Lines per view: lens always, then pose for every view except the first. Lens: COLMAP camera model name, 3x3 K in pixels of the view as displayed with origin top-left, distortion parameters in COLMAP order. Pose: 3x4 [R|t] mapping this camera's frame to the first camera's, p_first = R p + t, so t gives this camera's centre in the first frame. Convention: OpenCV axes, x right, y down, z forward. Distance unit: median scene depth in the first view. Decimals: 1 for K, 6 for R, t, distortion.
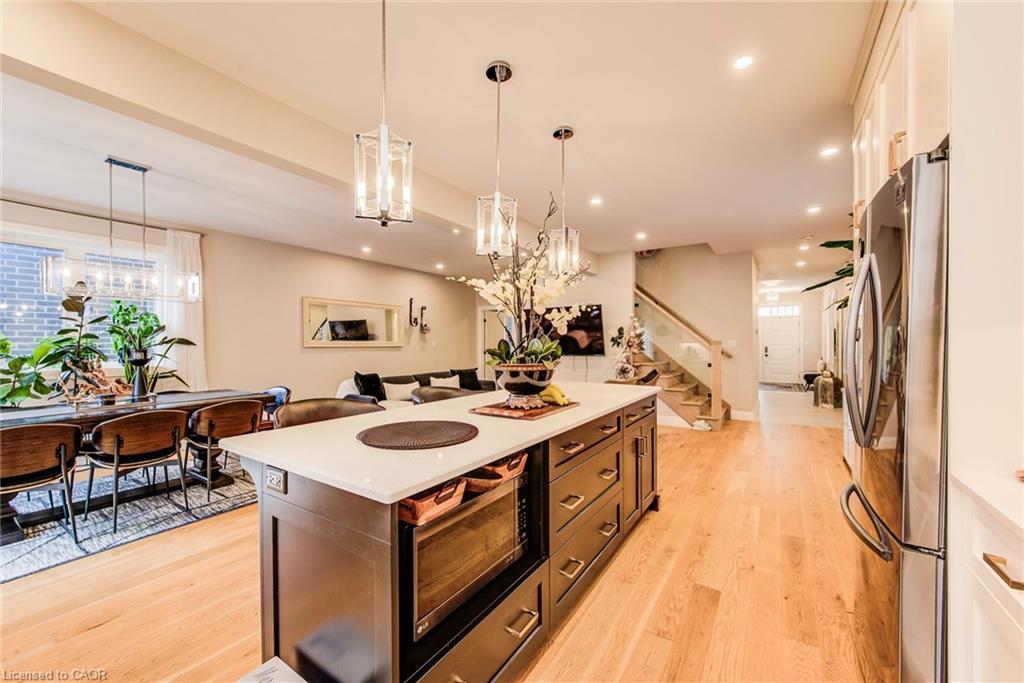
lens RADIAL K [[397.9, 0, 511.5], [0, 397.9, 344.6], [0, 0, 1]] dist [-0.004662, -0.001930]
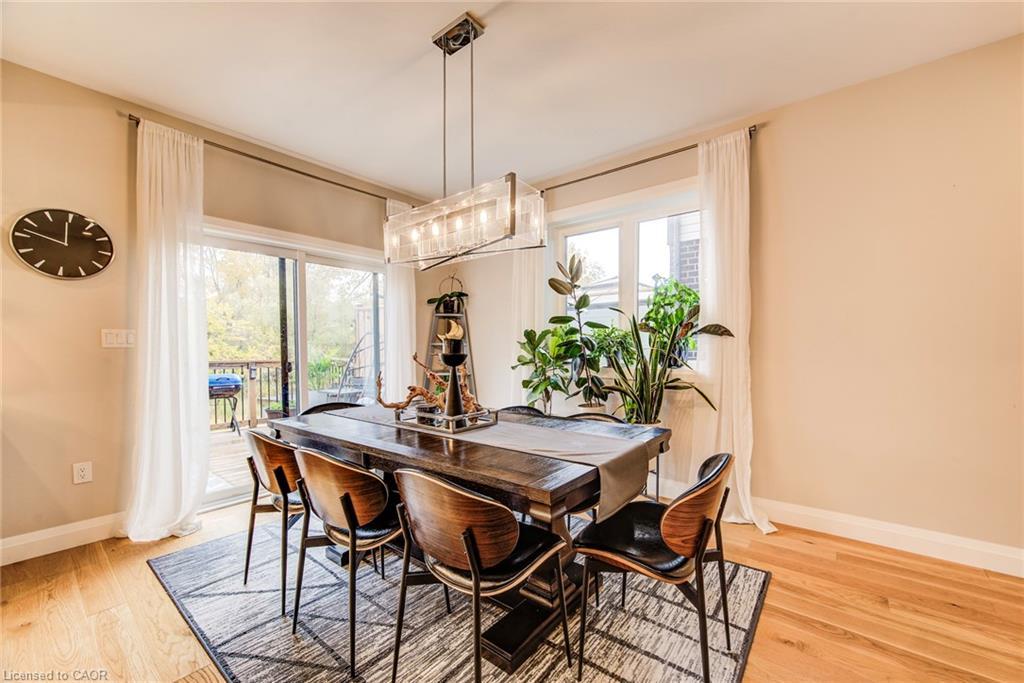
lens RADIAL K [[397.9, 0, 549.9], [0, 397.9, 356.8], [0, 0, 1]] dist [-0.004662, -0.001930]
pose [[-0.065182, 0.027968, -0.997481, -0.307744], [-0.000395, 0.999606, 0.028053, 0.020323], [0.997873, 0.002223, -0.065145, 1.034015]]
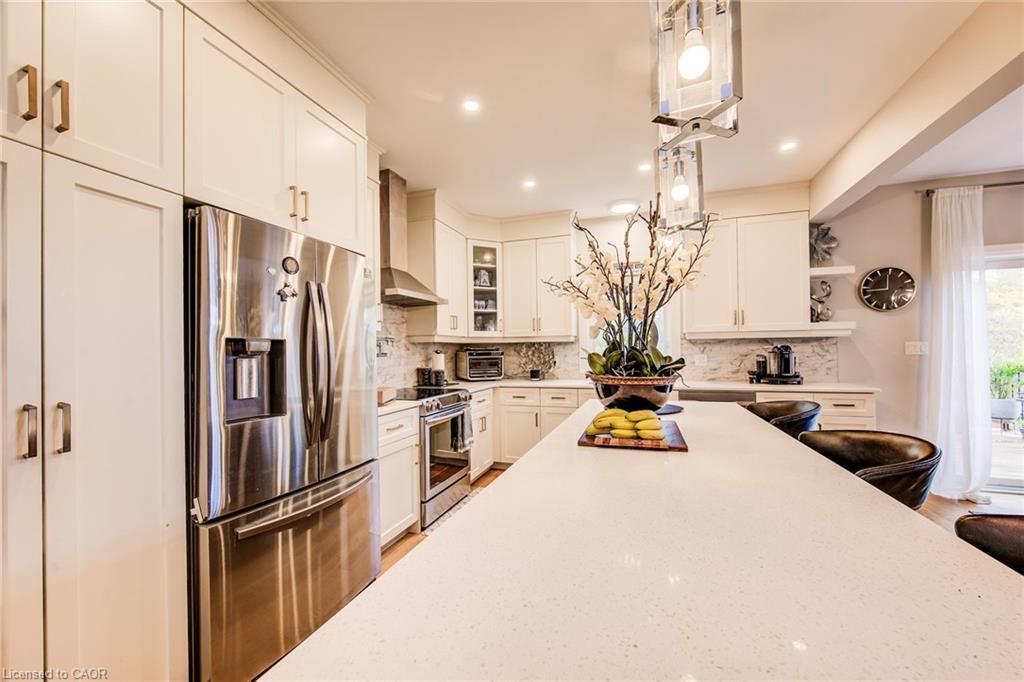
lens RADIAL K [[397.9, 0, 508.1], [0, 397.9, 348.6], [0, 0, 1]] dist [-0.004662, -0.001930]
pose [[-0.968766, 0.013017, -0.247634, 0.268806], [0.014540, 0.999885, -0.004323, -0.001472], [0.247550, -0.007789, -0.968844, 0.942650]]
